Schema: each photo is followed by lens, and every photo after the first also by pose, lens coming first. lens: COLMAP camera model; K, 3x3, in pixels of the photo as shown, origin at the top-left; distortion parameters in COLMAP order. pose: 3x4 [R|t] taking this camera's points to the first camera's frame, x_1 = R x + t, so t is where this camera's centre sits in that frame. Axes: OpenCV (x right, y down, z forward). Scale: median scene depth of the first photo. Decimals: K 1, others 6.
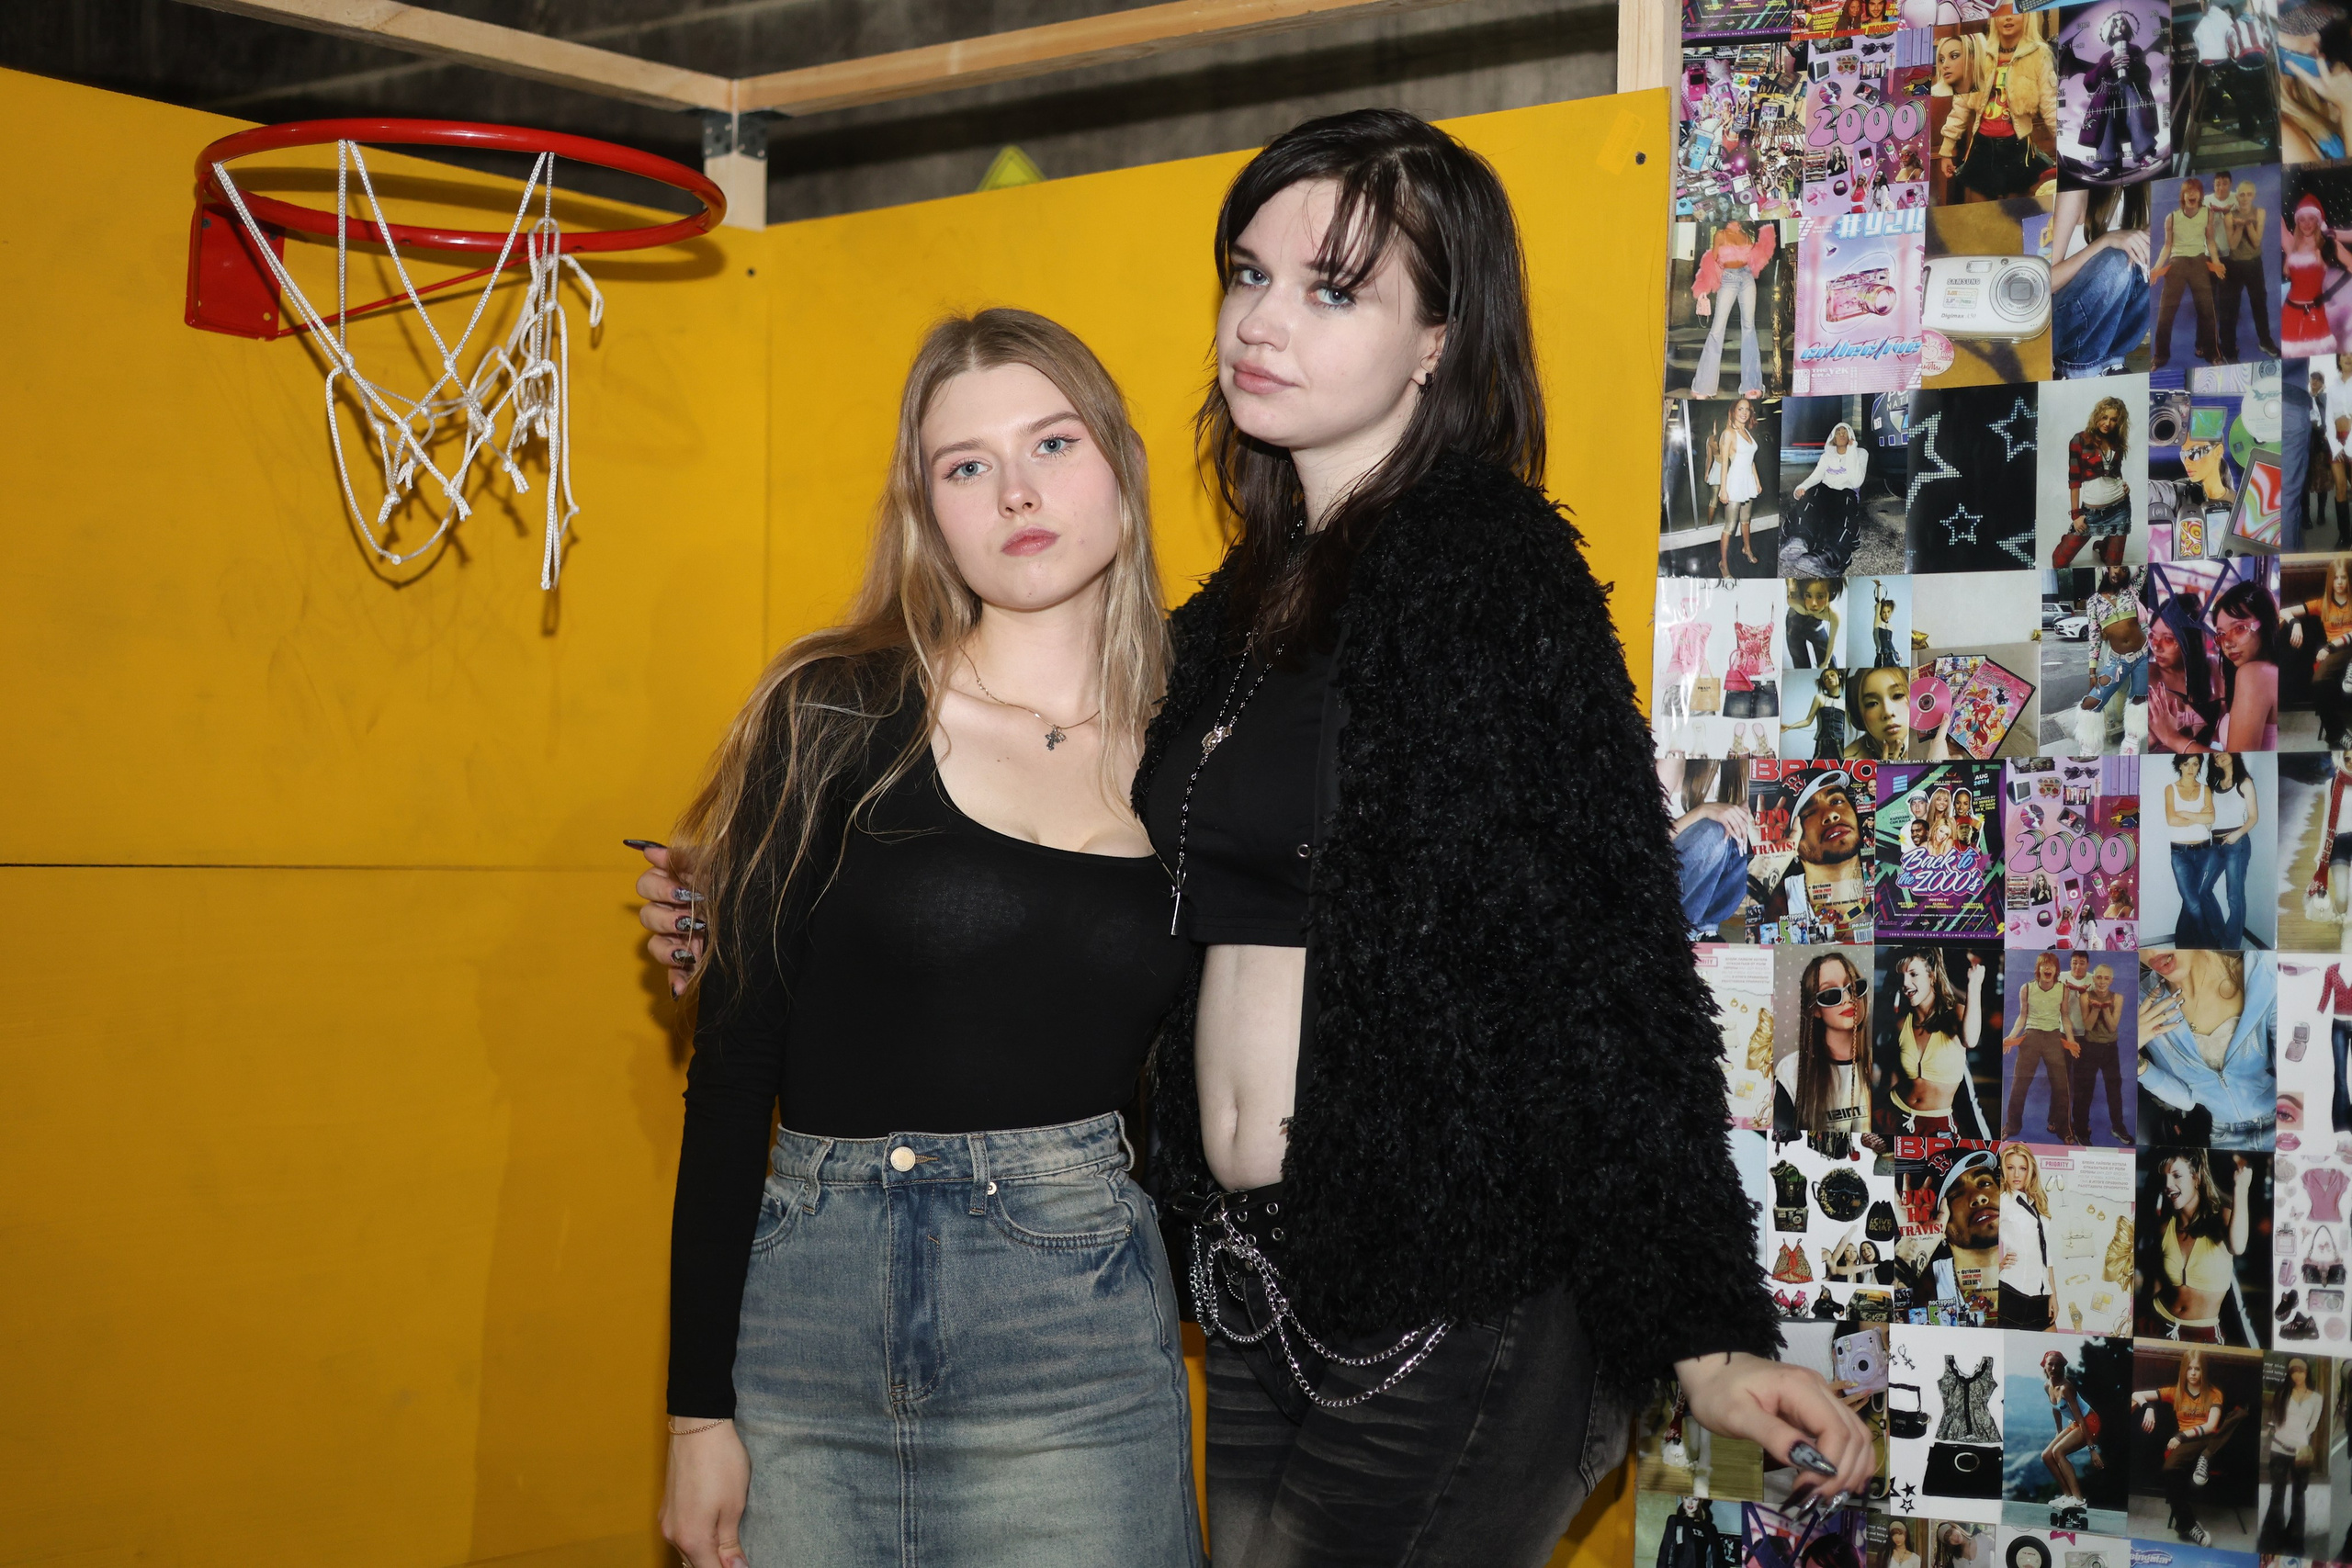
lens RADIAL K [[3362.4, 0, 1161.6], [0, 3362.4, 784.2], [0, 0, 1]] dist [-0.005279, 0.000000]
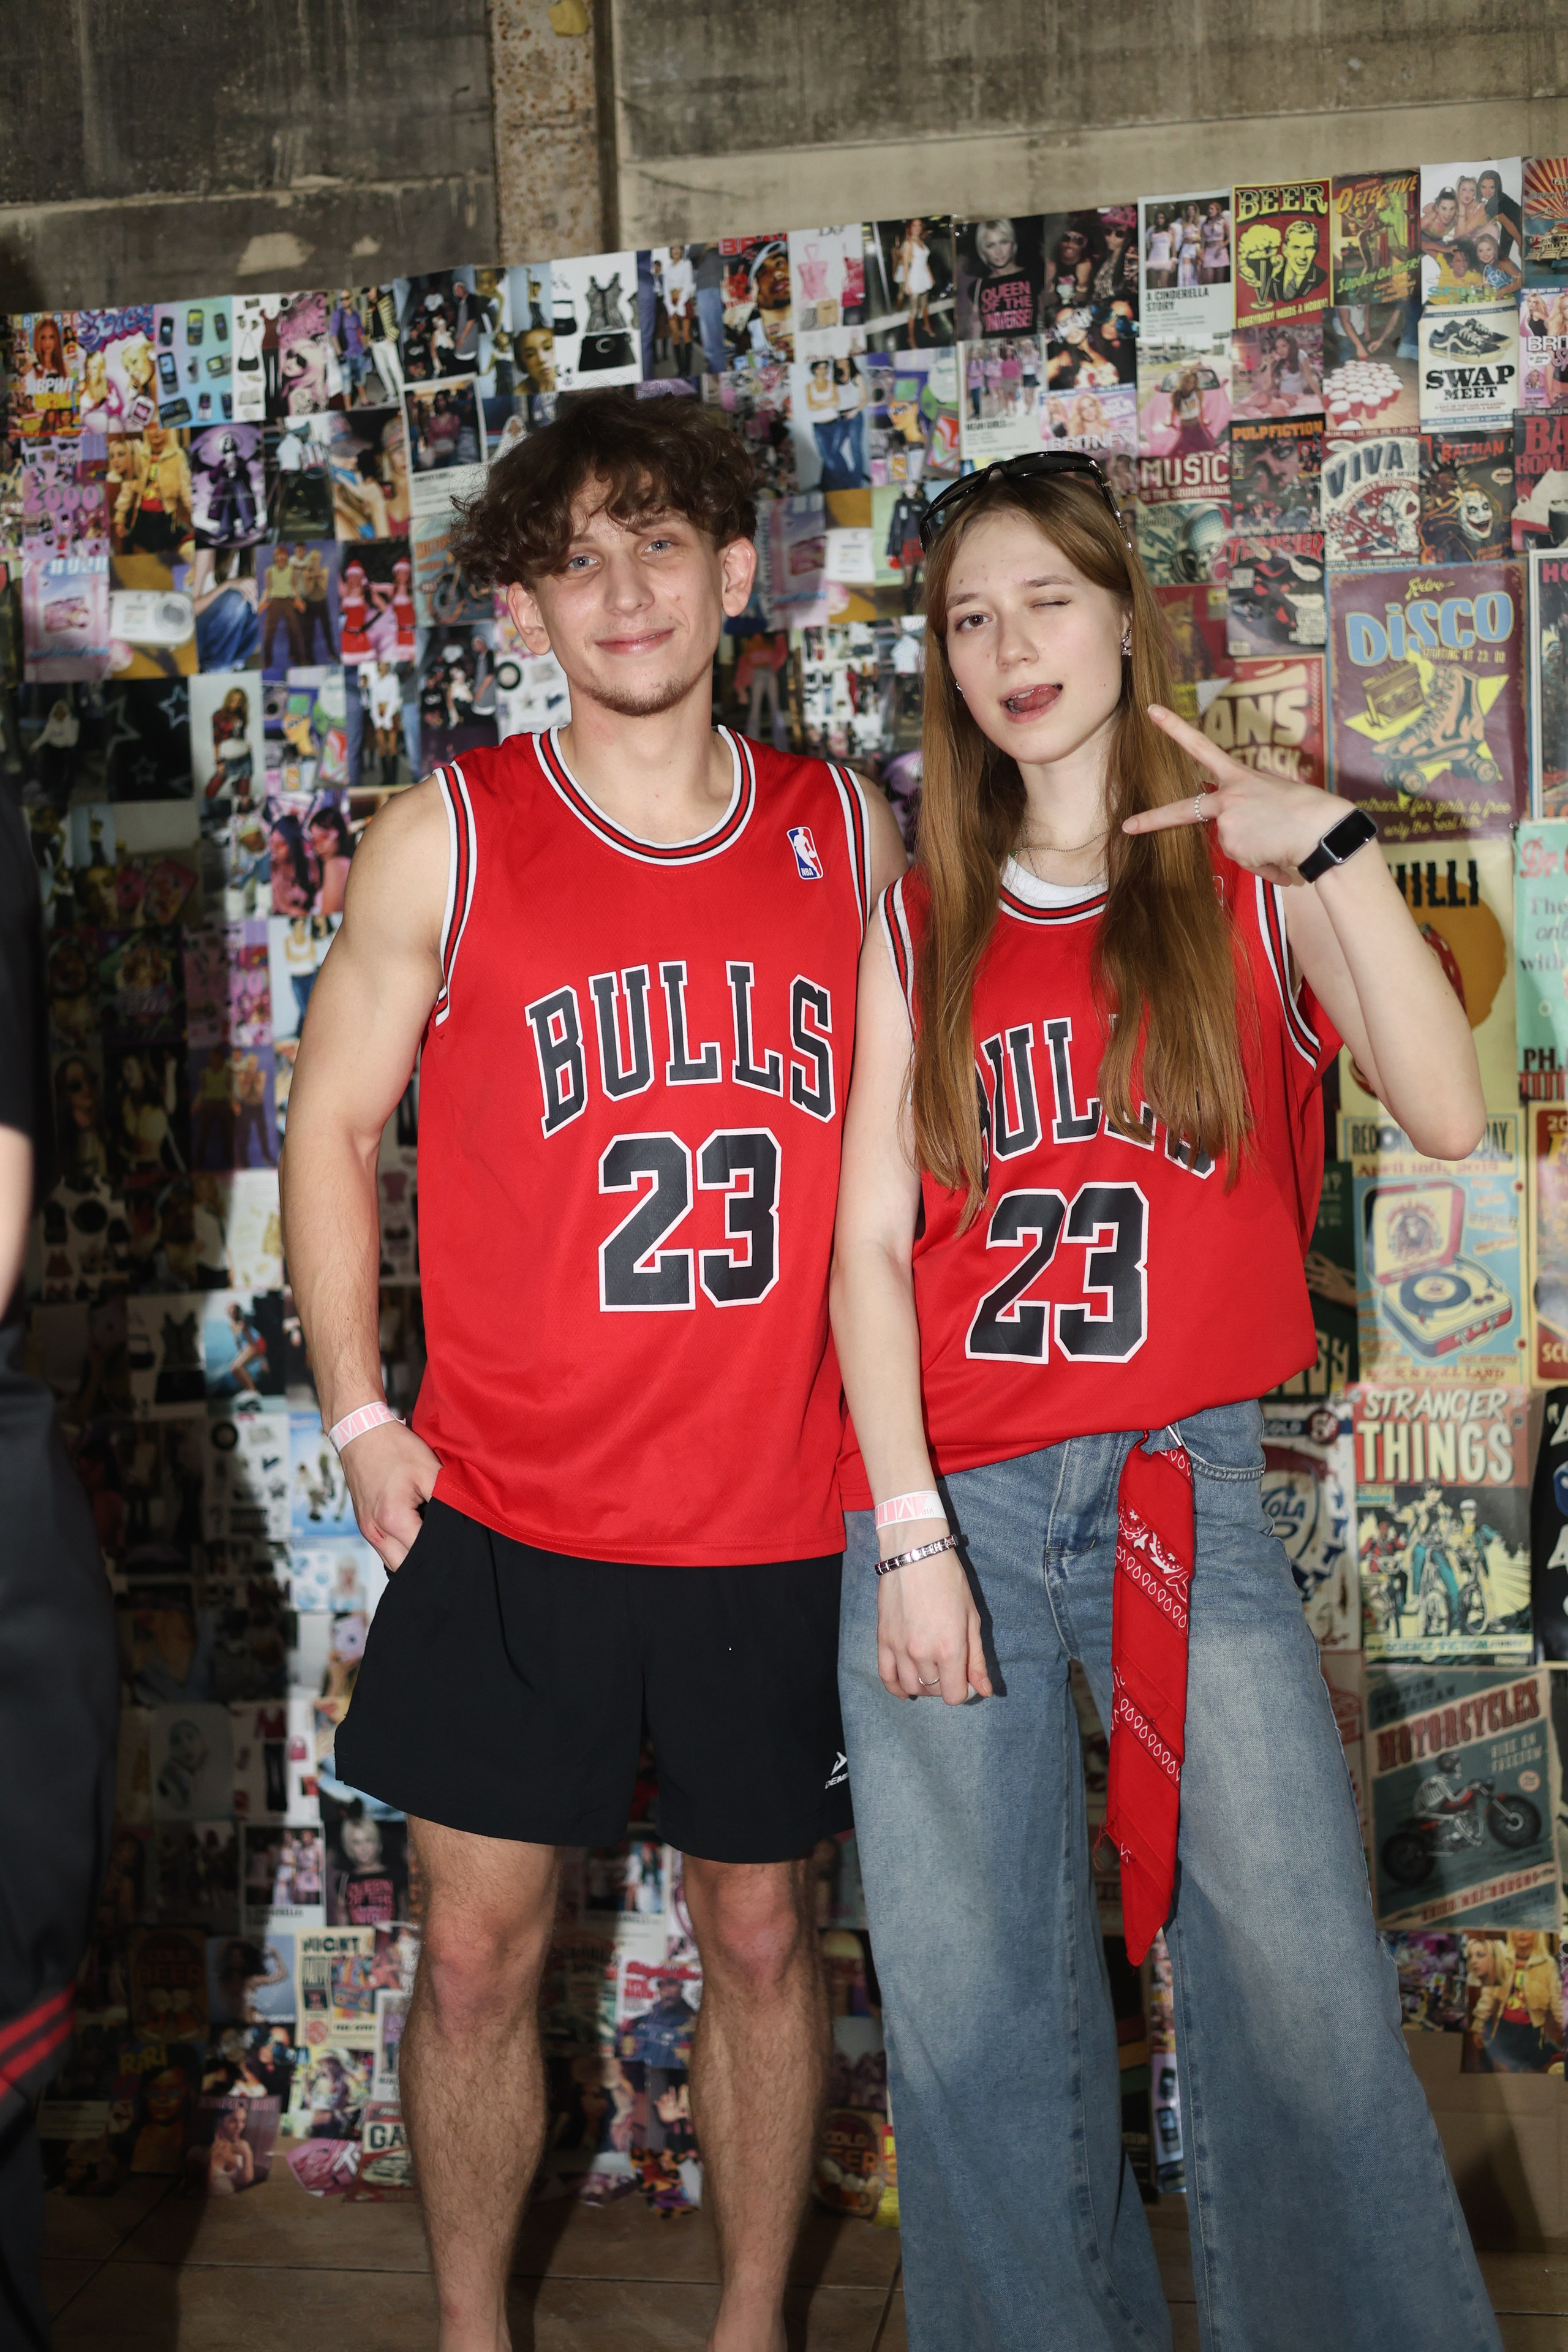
lens RADIAL K [[3362.8, 0, 772.9], [0, 3362.8, 1158.4], [0, 0, 1]] dist [-0.005279, 0.000000]
pose [[0.892397, -0.065524, 0.446468, -0.197097], [0.039708, 0.996966, 0.066948, 0.007066], [-0.449500, -0.042016, 0.892291, -0.486536]]
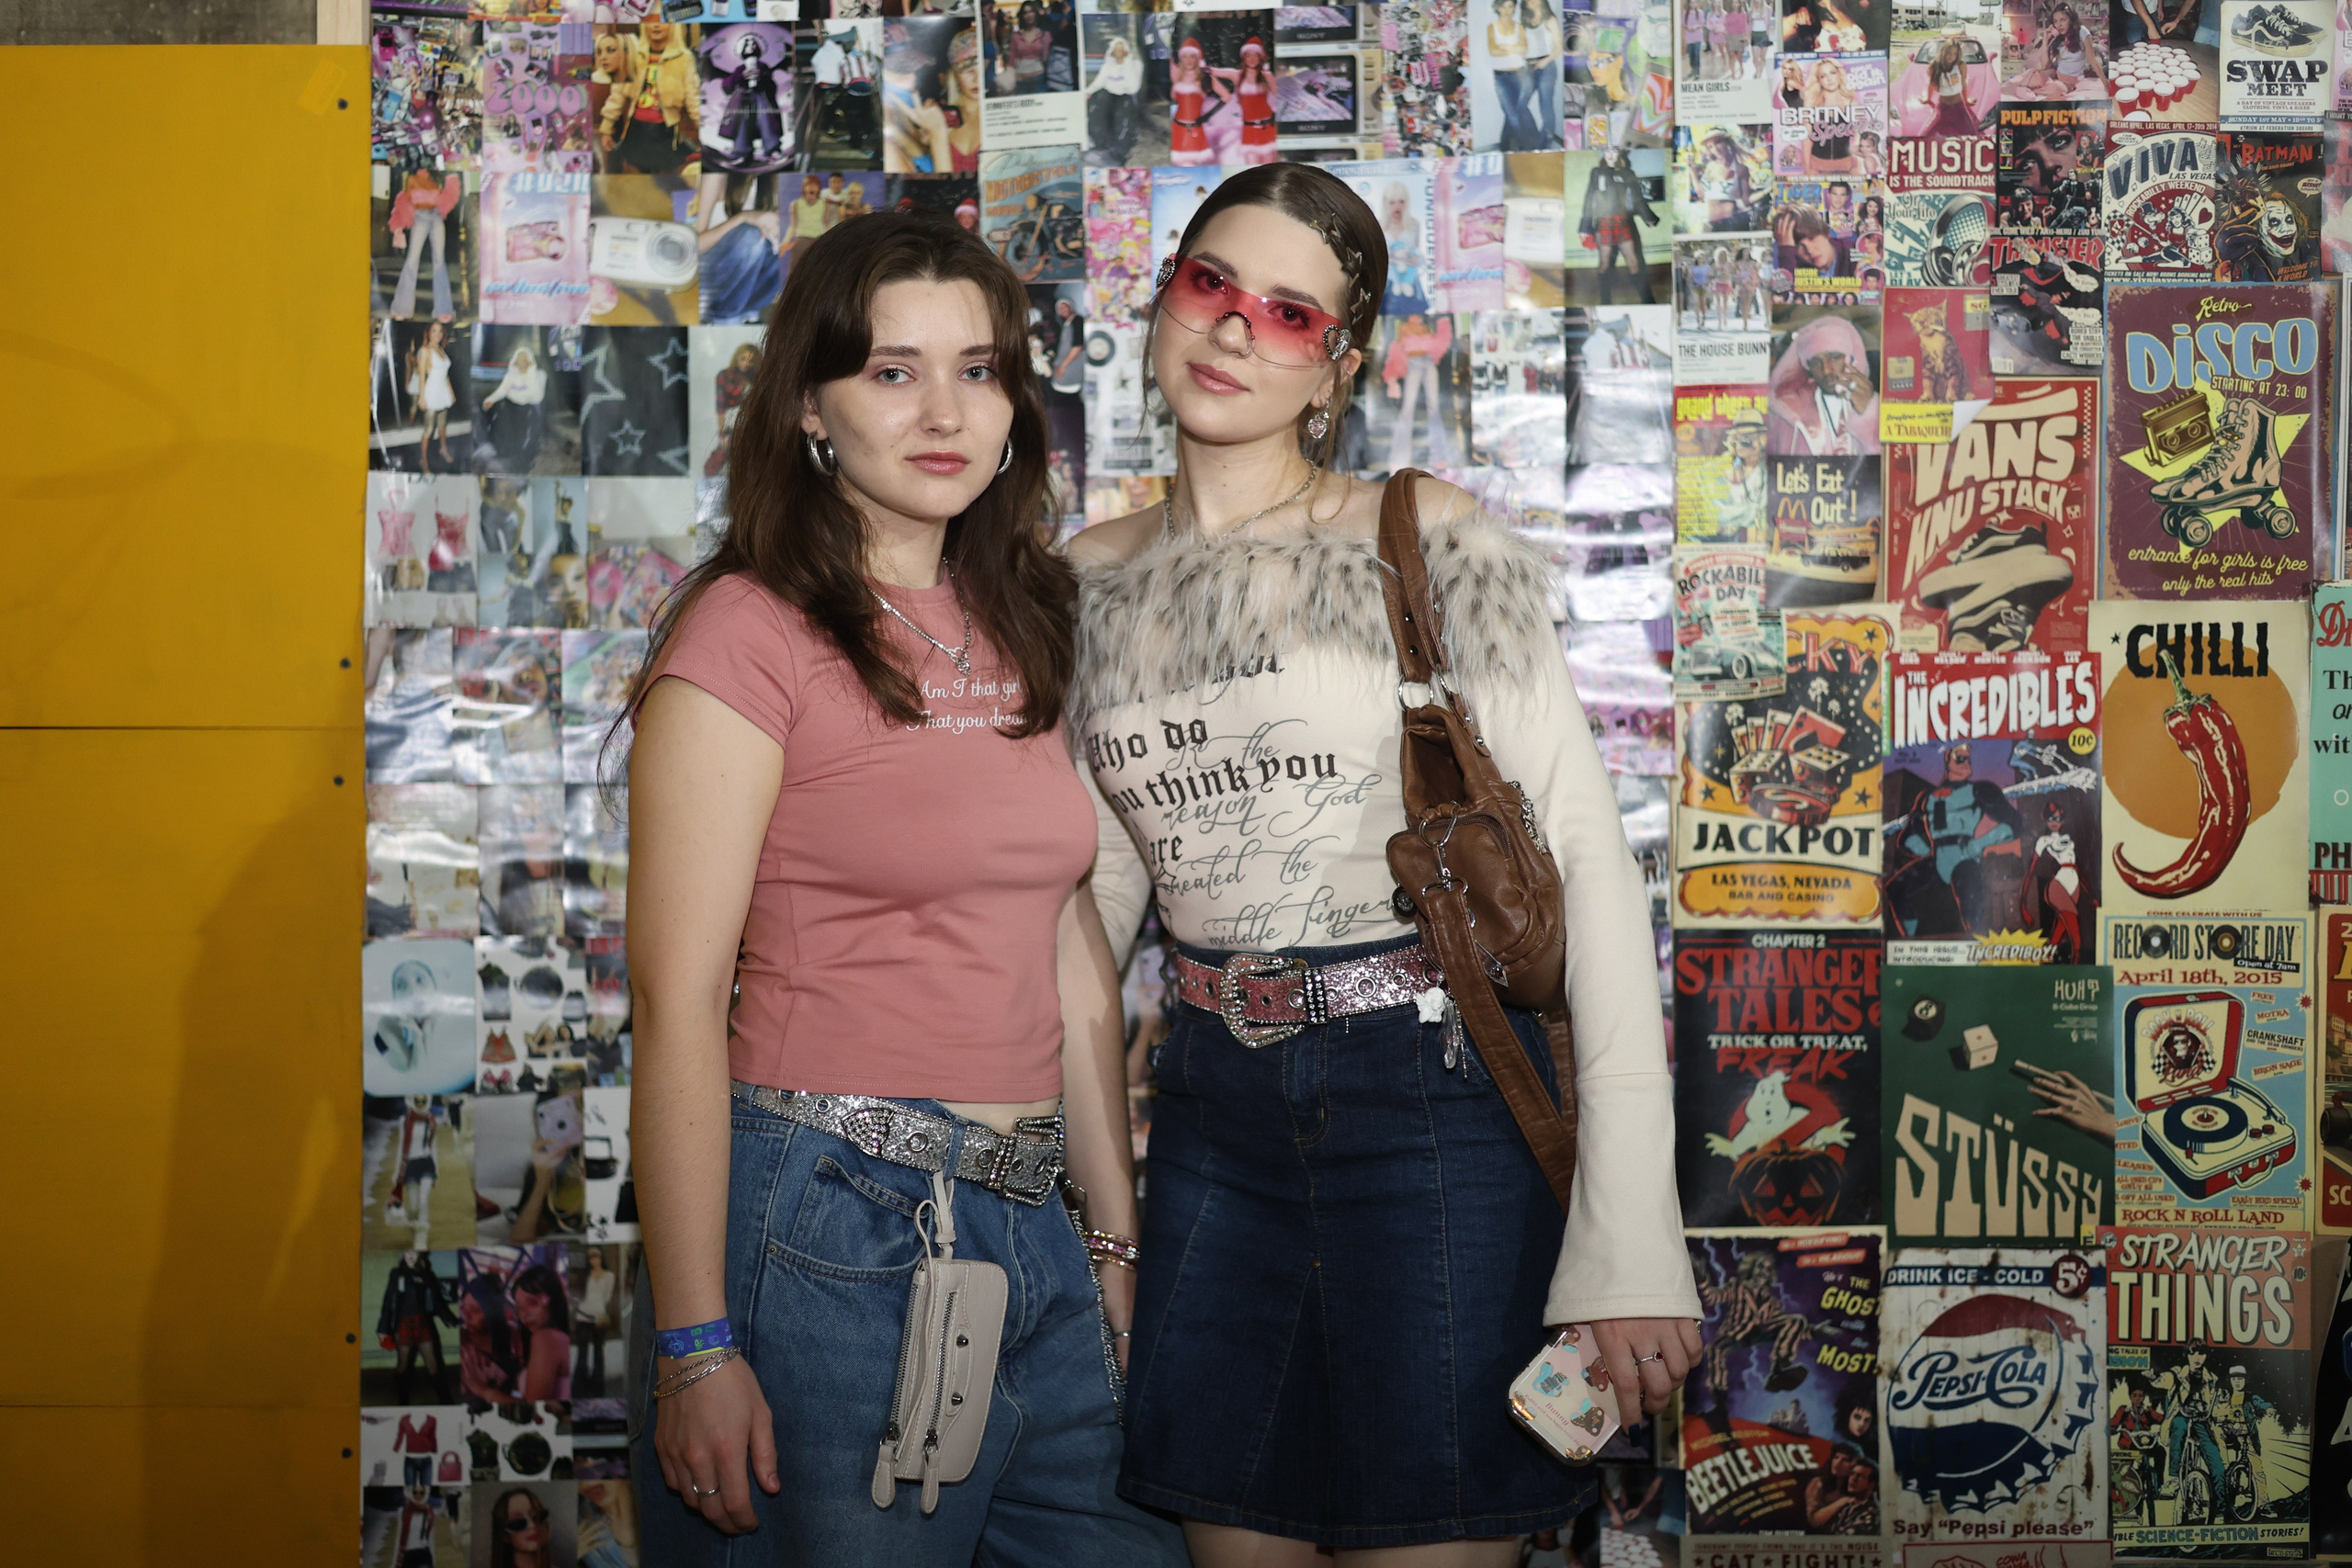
lens RADIAL K [[3362.4, 0, 1193.7], [0, 3362.4, 766.1], [0, 0, 1]] dist [-0.005279, 0.000000]
pose [[0.797856, -0.020603, 0.602496, -0.340251], [-0.003131, 0.999261, 0.038317, -0.005077], [-0.602840, -0.032457, 0.797202, -0.108318]]
